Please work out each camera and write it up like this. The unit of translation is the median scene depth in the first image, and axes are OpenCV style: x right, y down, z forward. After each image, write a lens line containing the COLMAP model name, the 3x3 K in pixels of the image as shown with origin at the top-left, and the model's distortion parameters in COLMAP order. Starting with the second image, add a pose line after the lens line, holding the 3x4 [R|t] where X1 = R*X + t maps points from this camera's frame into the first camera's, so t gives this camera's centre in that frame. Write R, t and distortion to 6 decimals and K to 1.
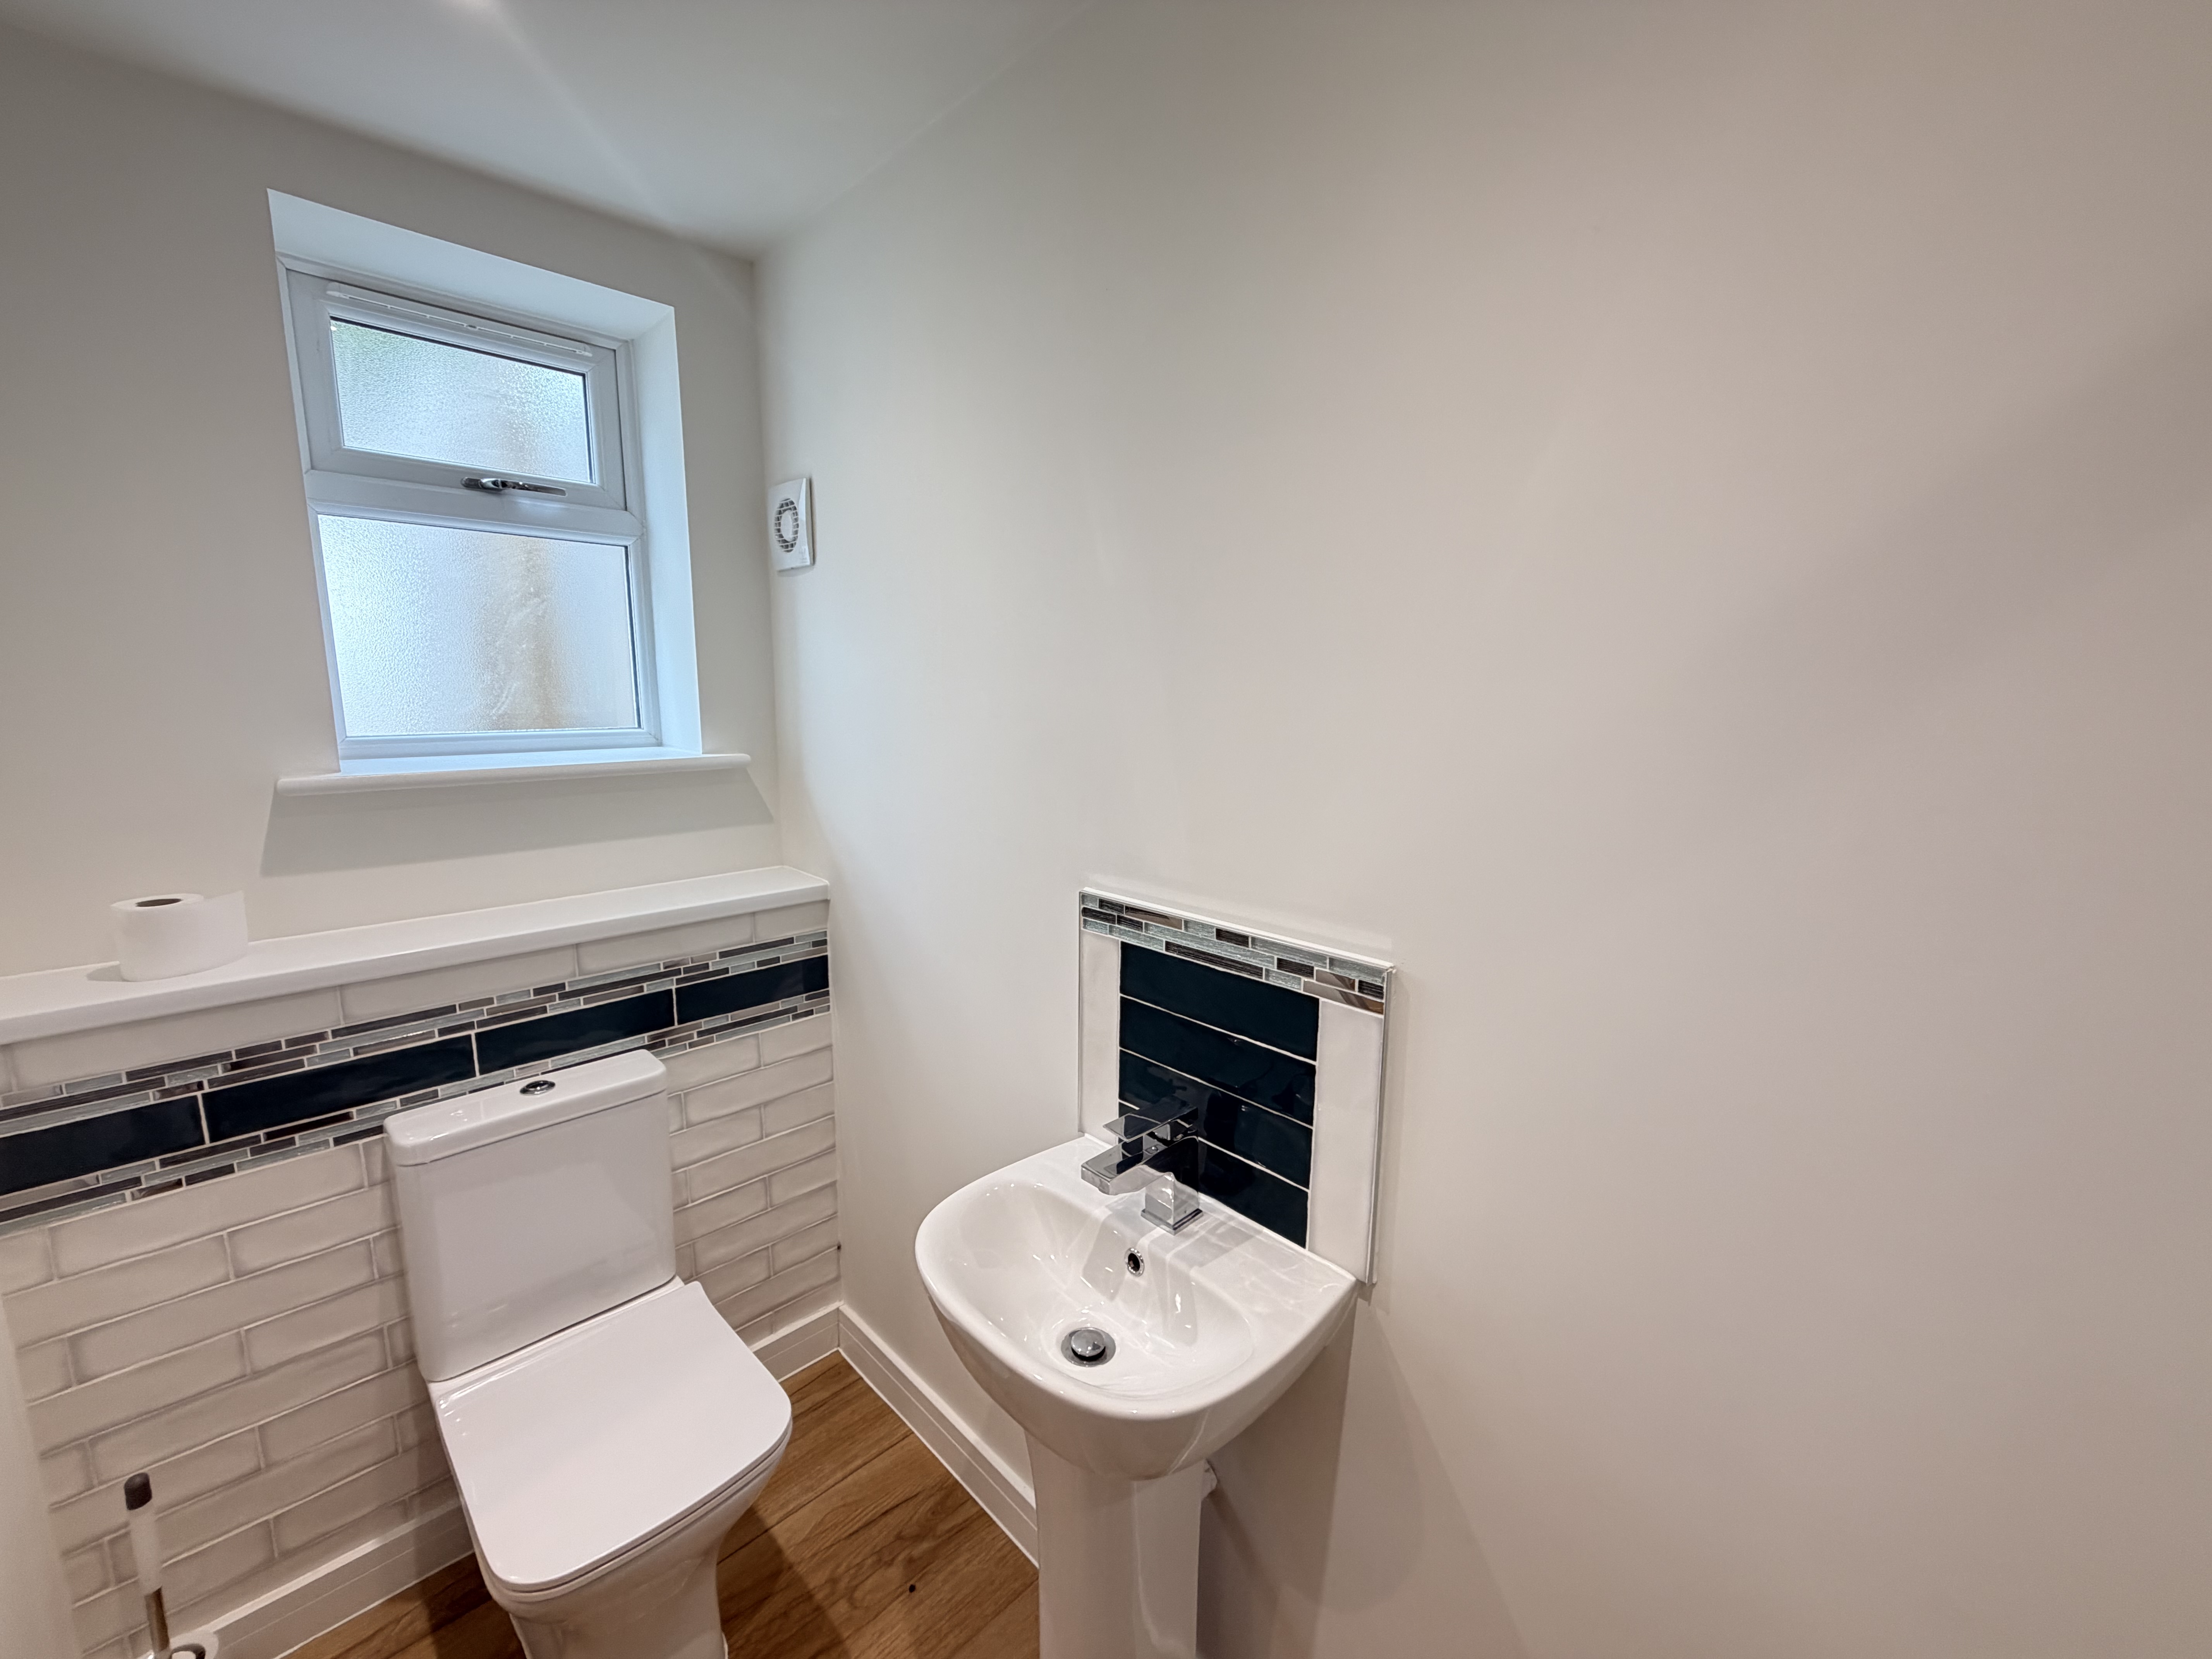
lens RADIAL K [[884.2, 0, 1109.7], [0, 884.2, 828.3], [0, 0, 1]] dist [-0.000186, 0.000417]
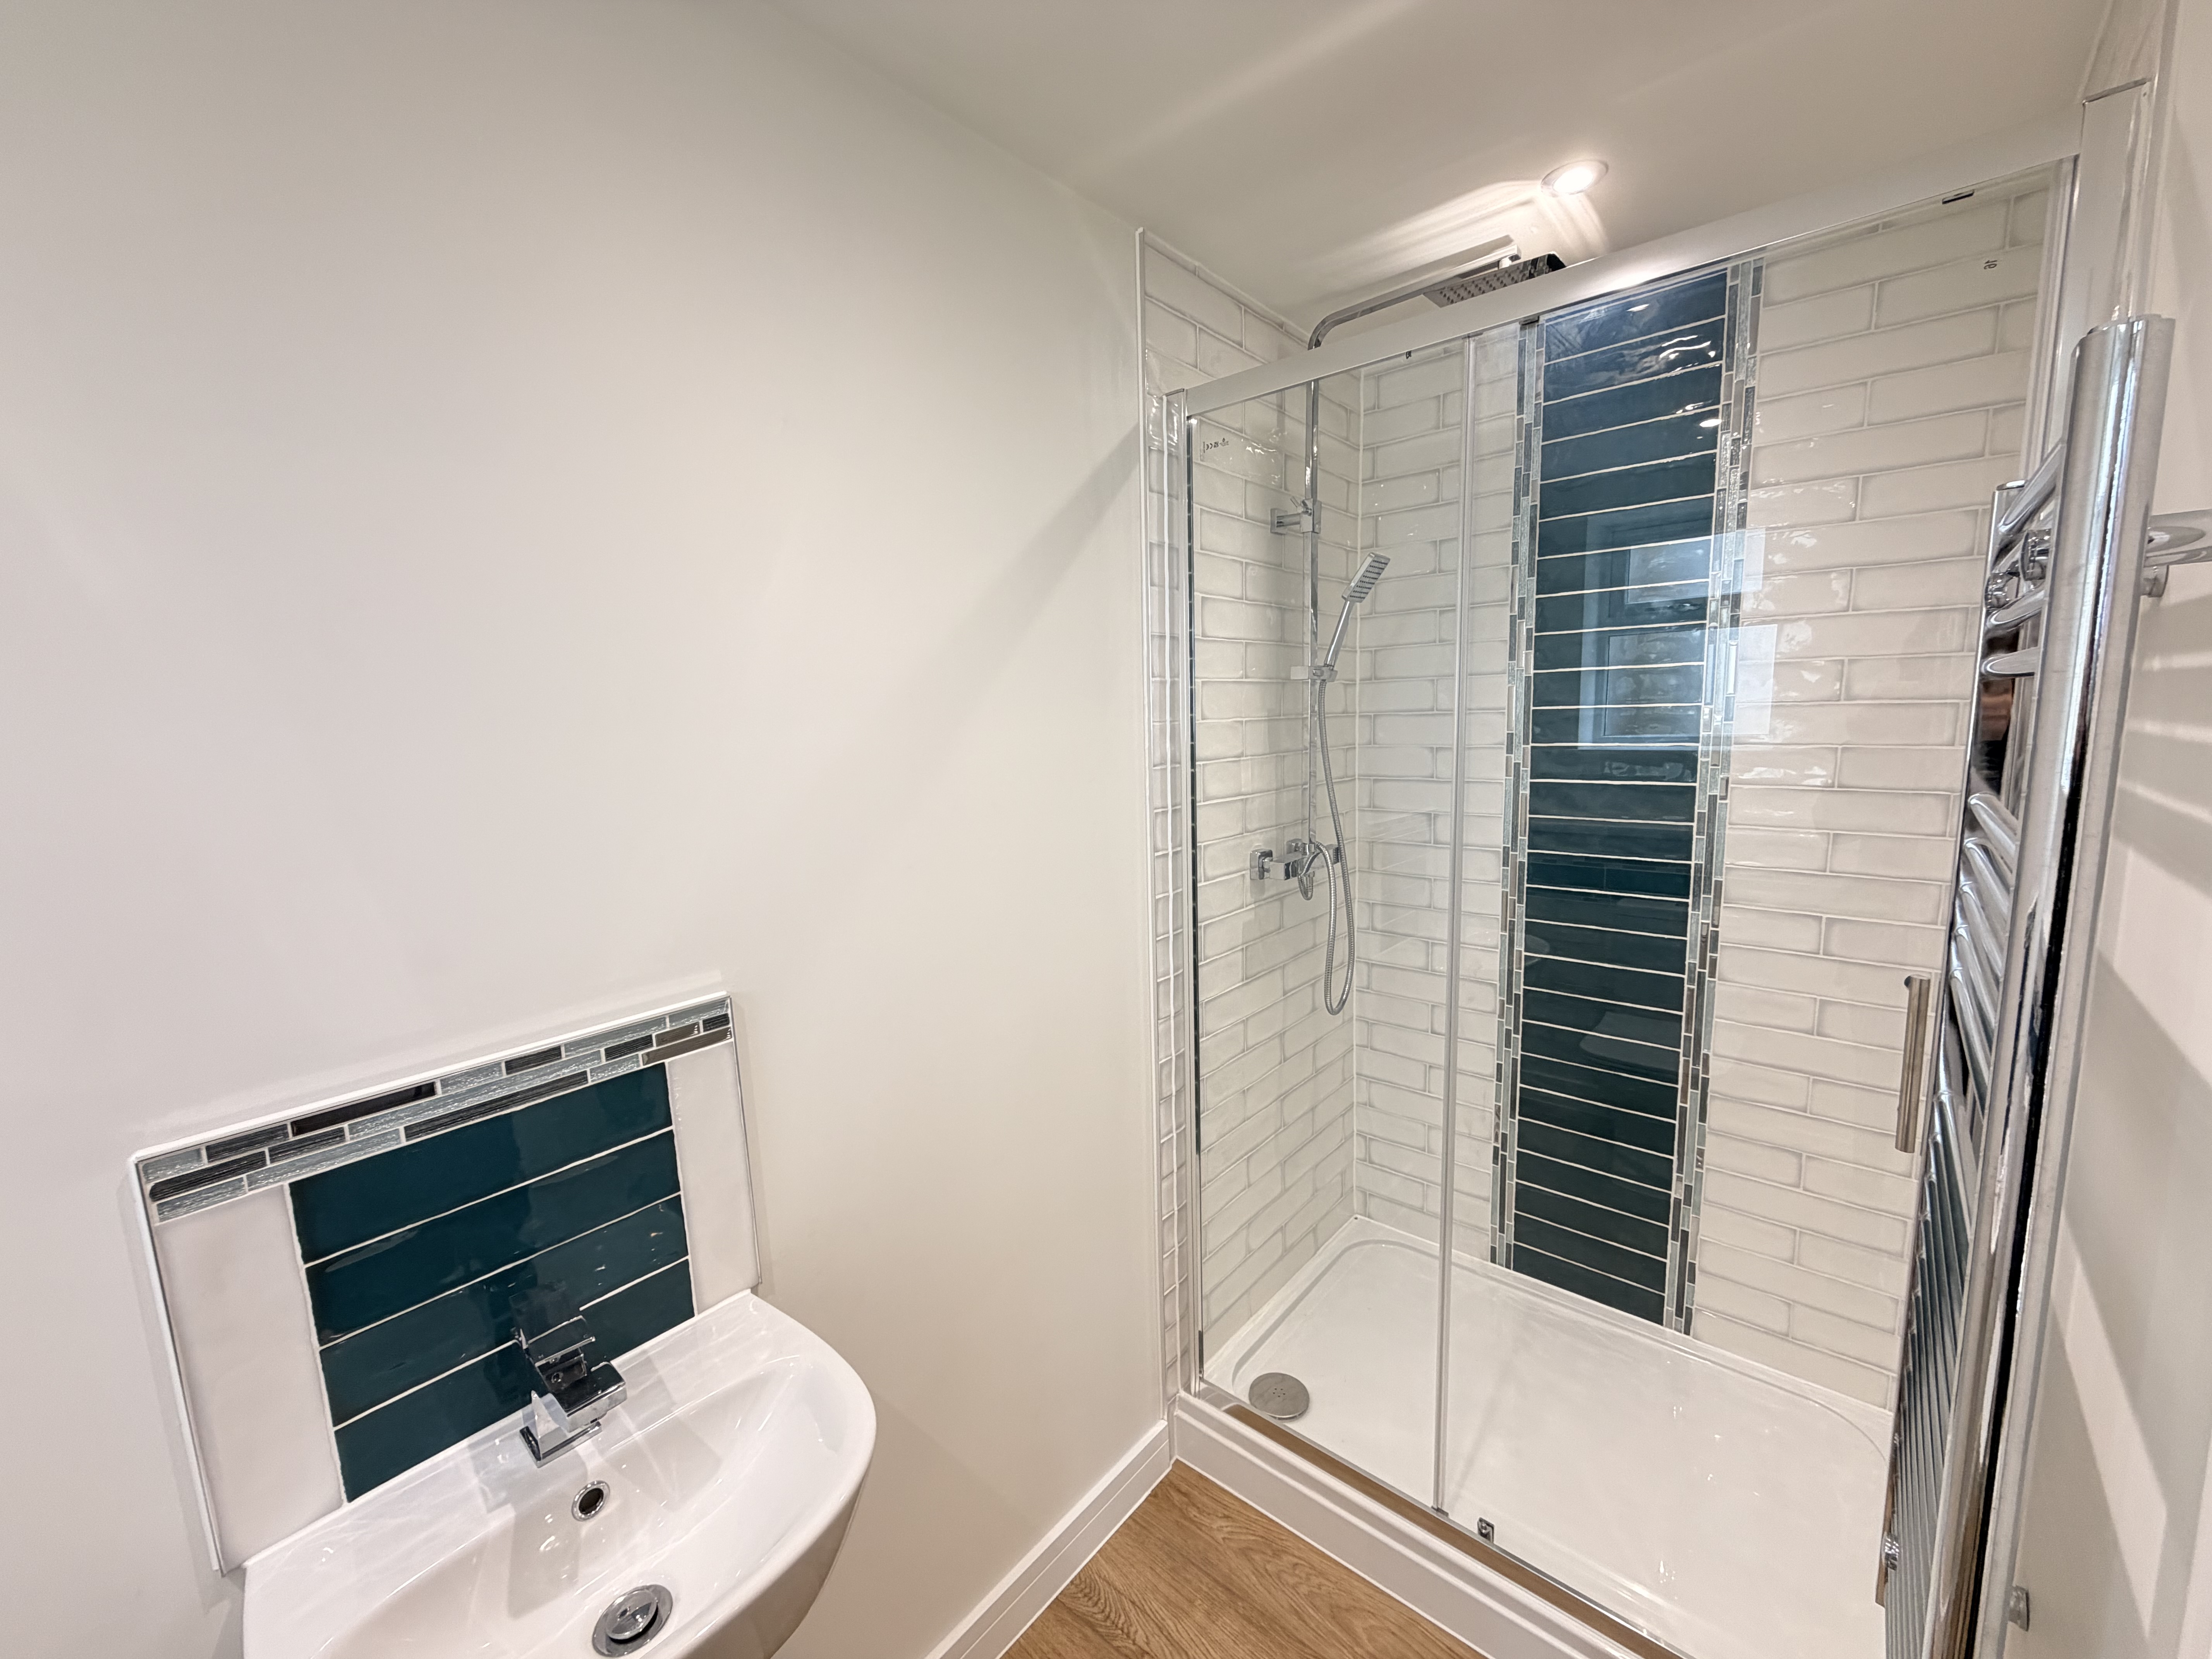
lens RADIAL K [[884.2, 0, 1107.6], [0, 884.2, 817.9], [0, 0, 1]] dist [-0.000186, 0.000417]
pose [[-0.048257, -0.153217, 0.987014, -0.661372], [0.197206, 0.967252, 0.159791, -0.119192], [-0.979174, 0.202356, -0.016462, 0.450199]]
